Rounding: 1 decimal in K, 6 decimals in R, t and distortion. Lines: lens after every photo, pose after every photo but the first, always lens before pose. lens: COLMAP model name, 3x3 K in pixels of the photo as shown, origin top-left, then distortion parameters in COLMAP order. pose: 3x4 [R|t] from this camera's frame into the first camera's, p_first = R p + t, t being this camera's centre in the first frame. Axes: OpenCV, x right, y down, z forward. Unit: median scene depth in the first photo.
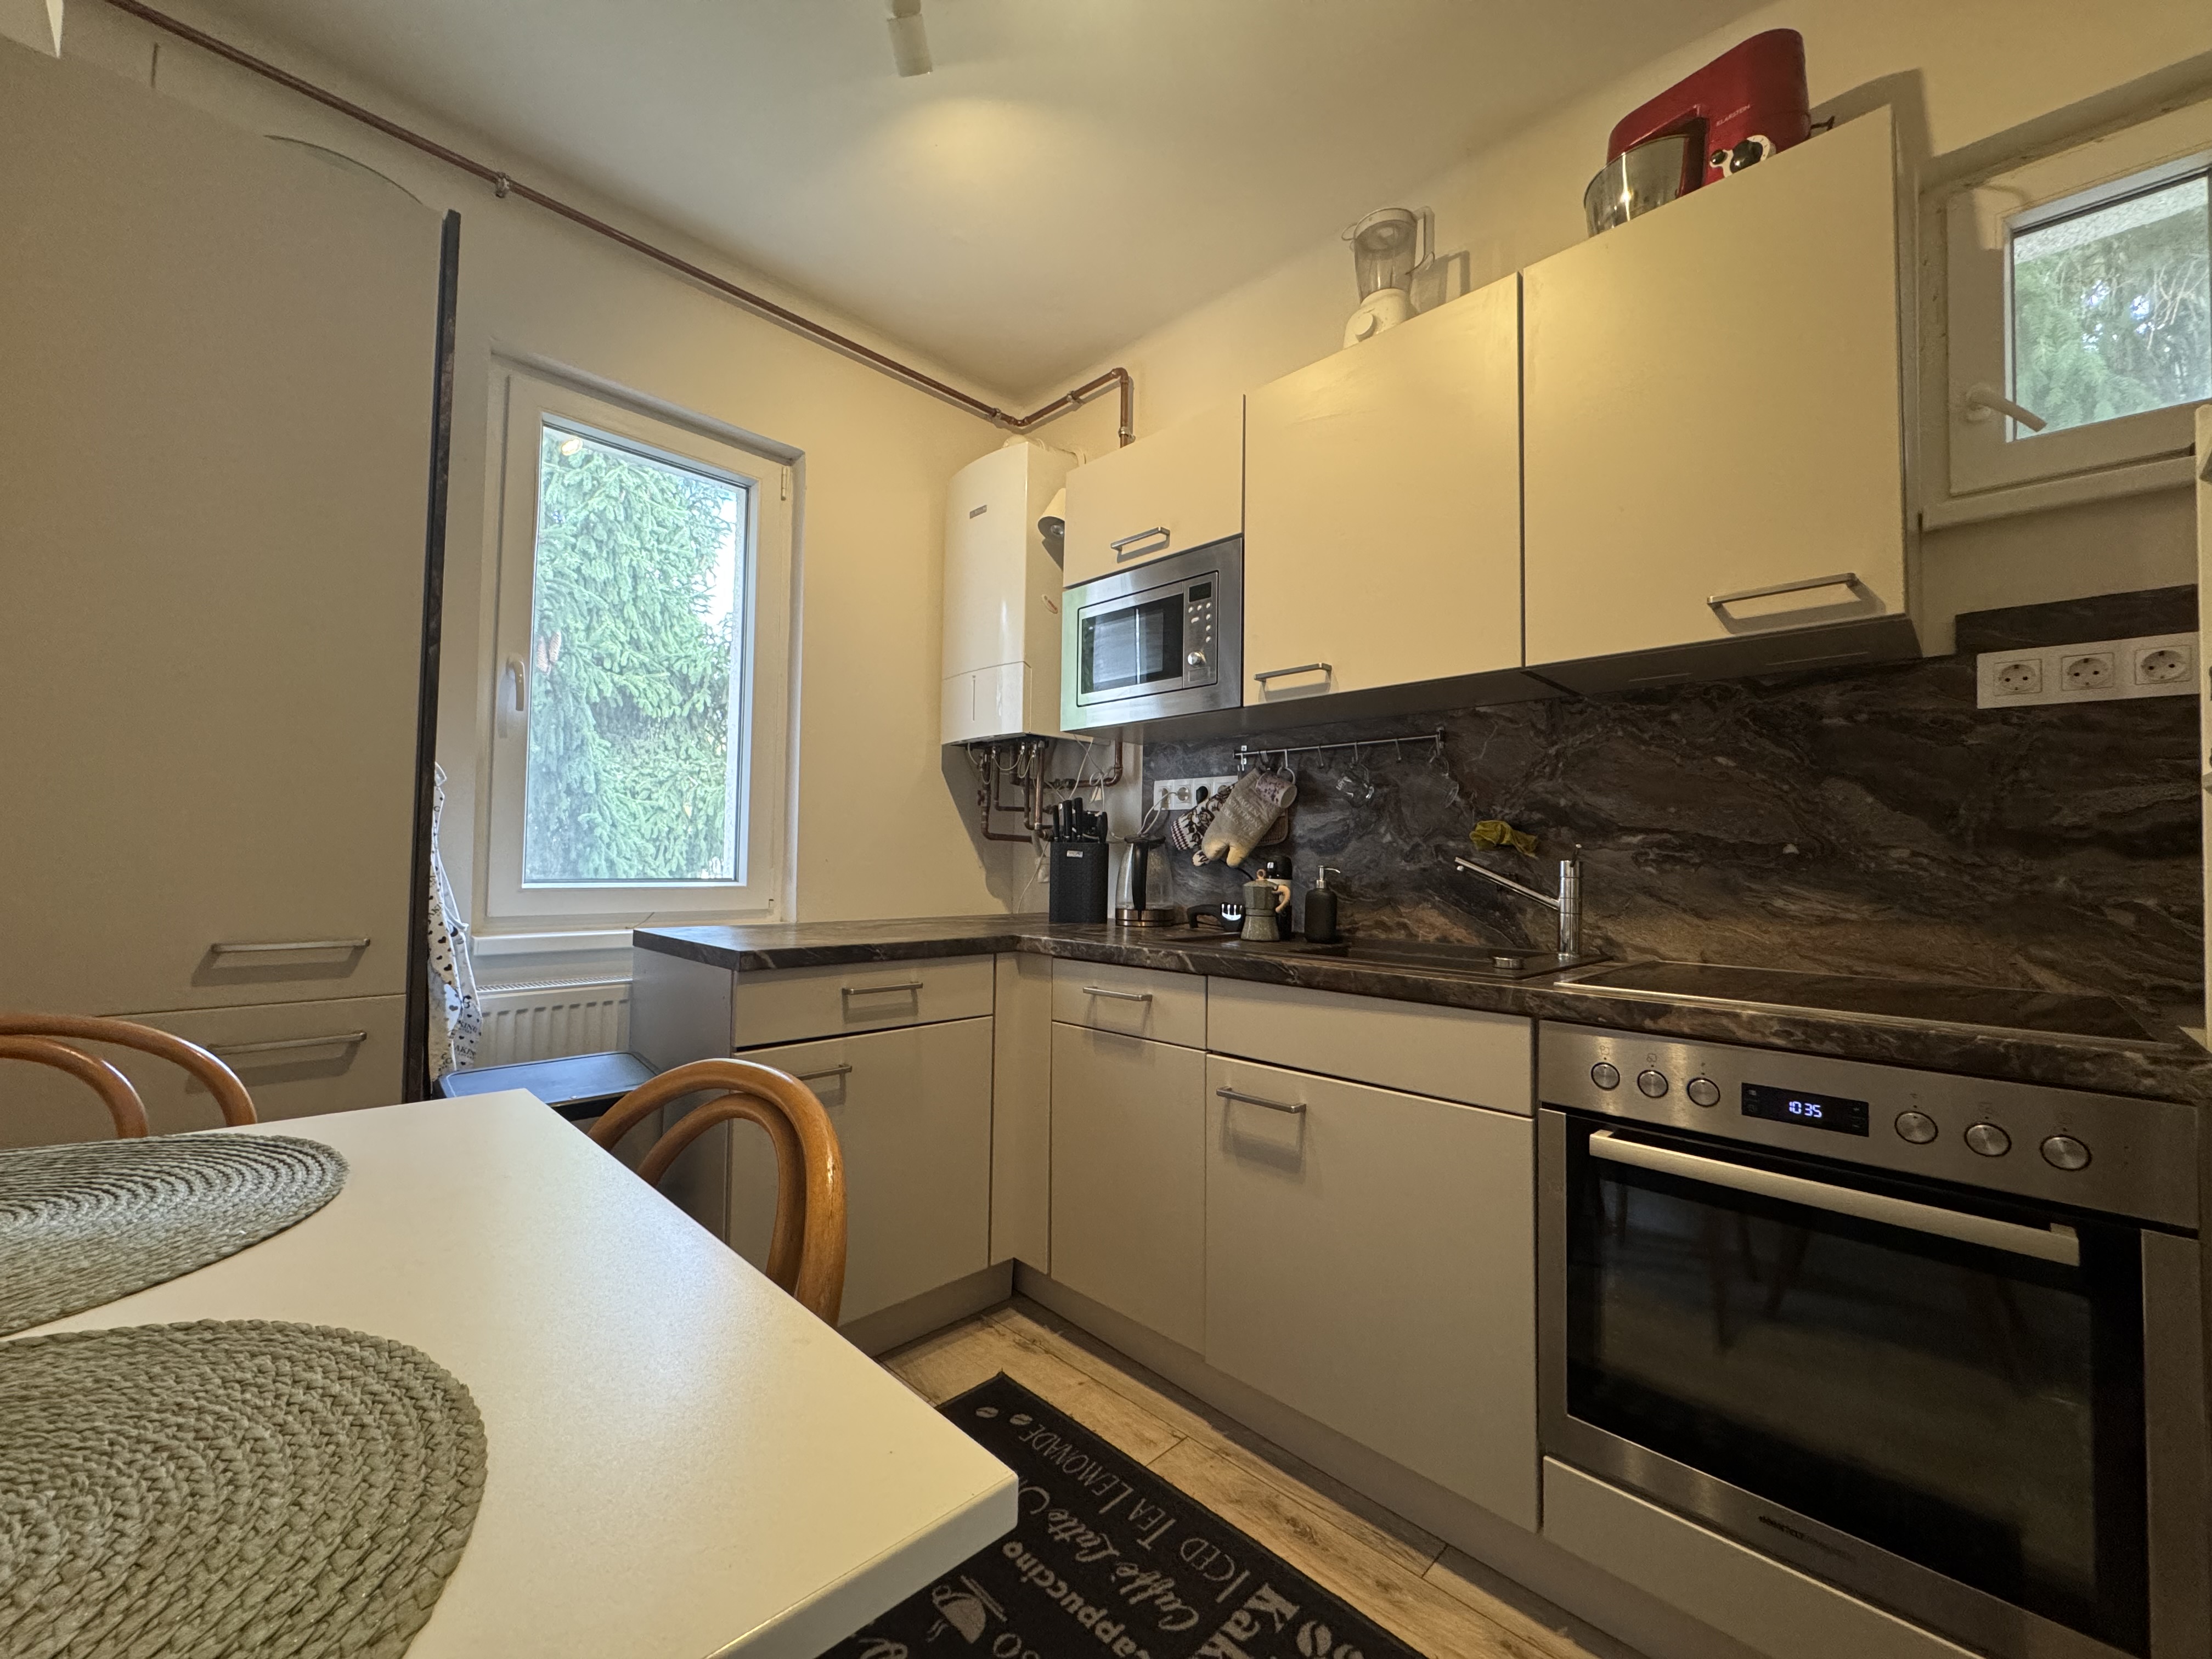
lens RADIAL K [[888.3, 0, 1080.1], [0, 888.3, 827.1], [0, 0, 1]] dist [-0.000569, 0.000095]
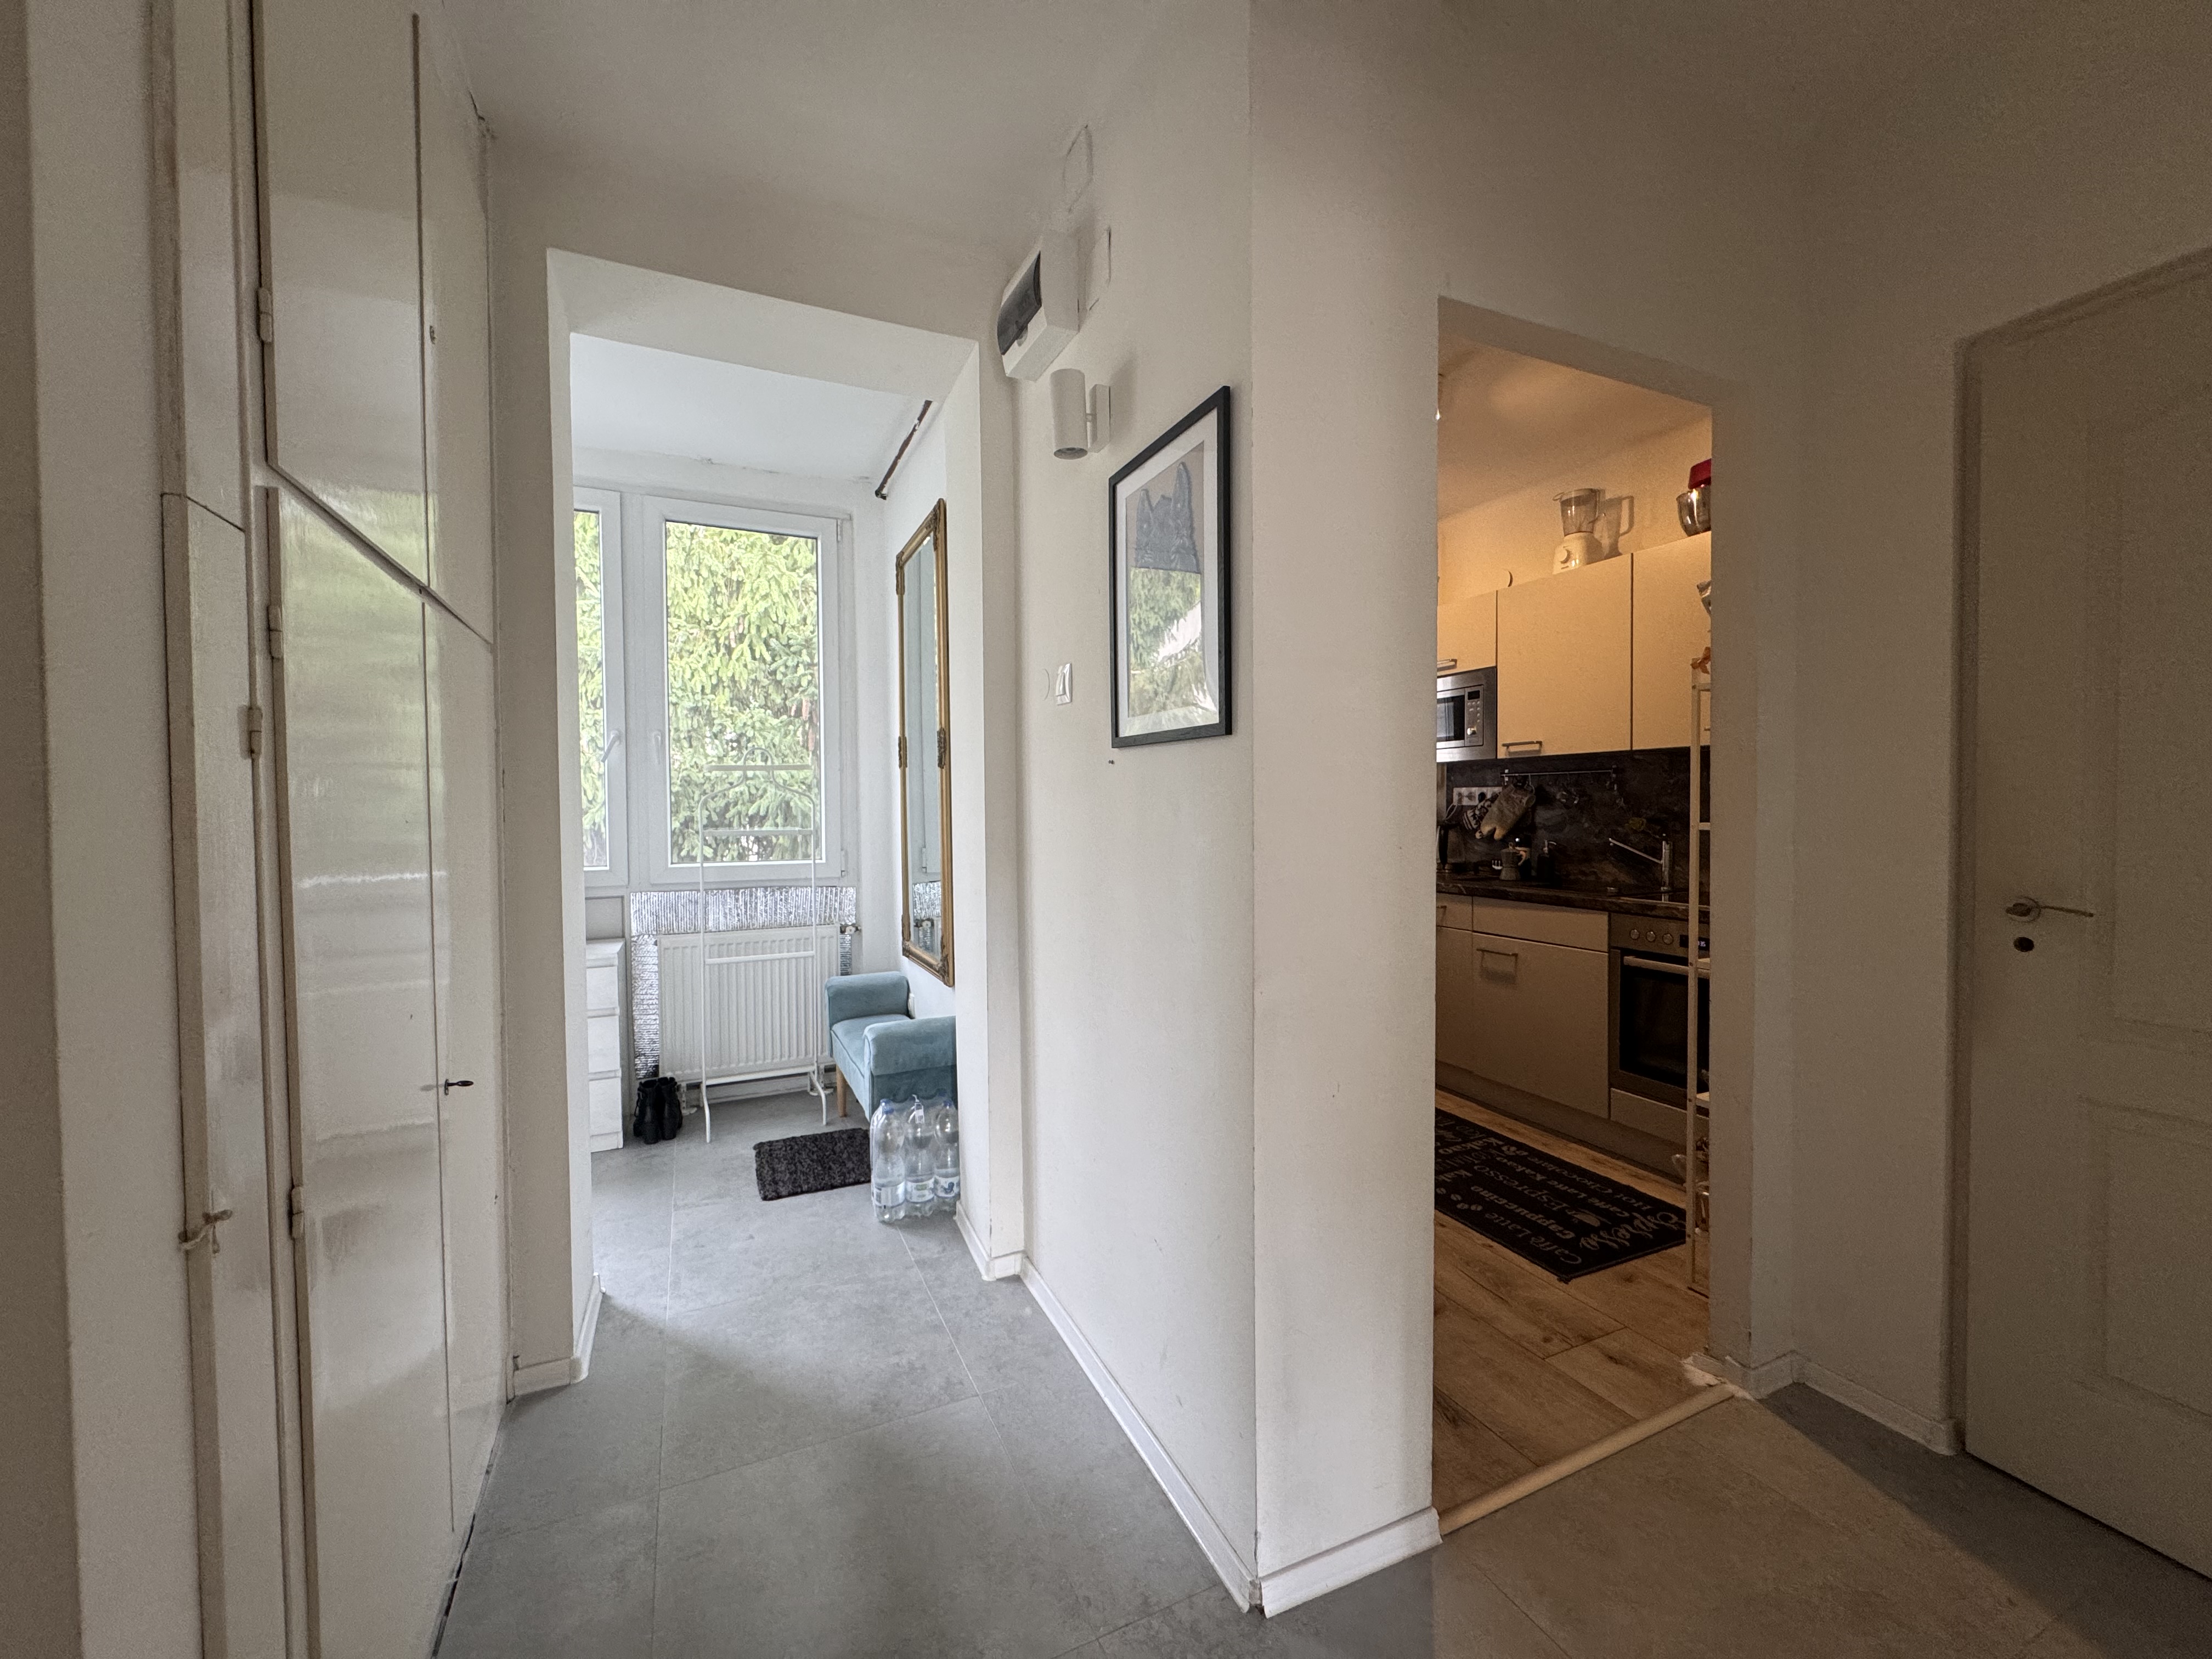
lens RADIAL K [[888.3, 0, 1080.1], [0, 888.3, 827.1], [0, 0, 1]] dist [-0.000569, 0.000095]
pose [[0.936966, -0.015143, -0.349093, 0.007929], [0.037581, 0.997633, 0.057592, -0.144405], [0.347394, -0.067081, 0.935317, -1.211977]]
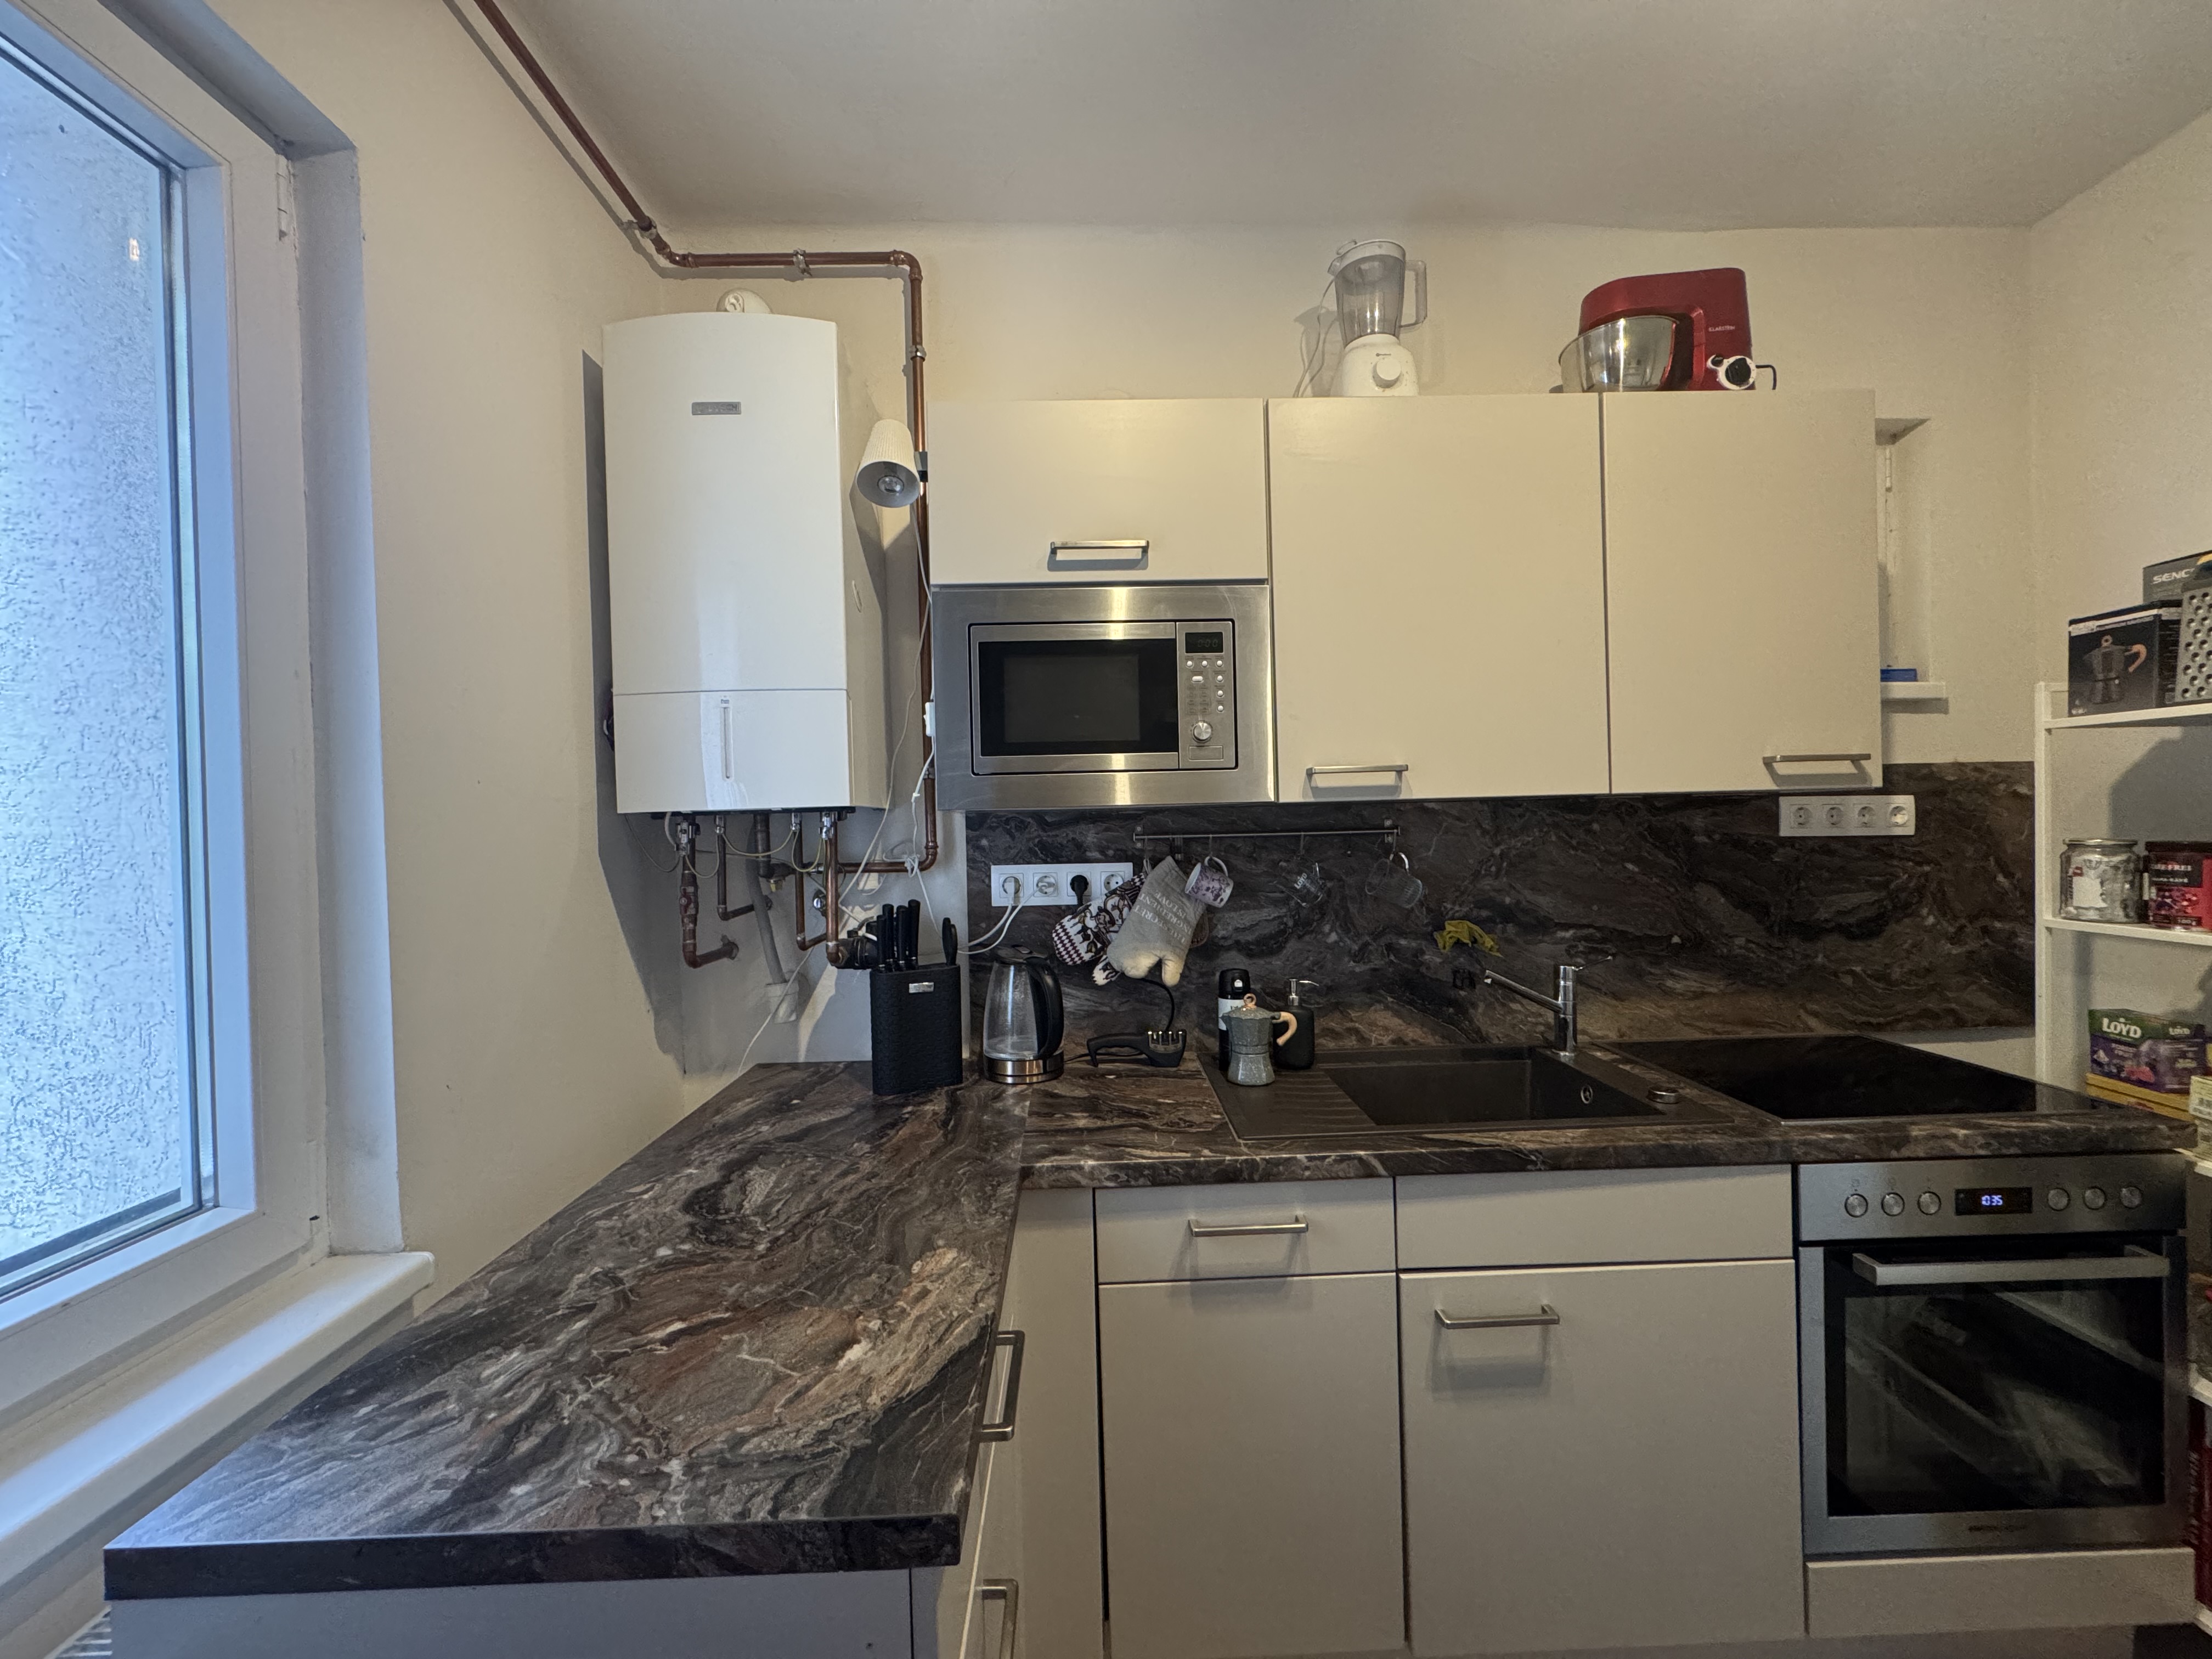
lens RADIAL K [[888.3, 0, 1080.1], [0, 888.3, 827.1], [0, 0, 1]] dist [-0.000569, 0.000095]
pose [[0.677265, -0.039834, 0.734660, -0.565868], [0.008266, 0.998882, 0.046540, -0.165187], [-0.735693, -0.025447, 0.676837, 0.645370]]
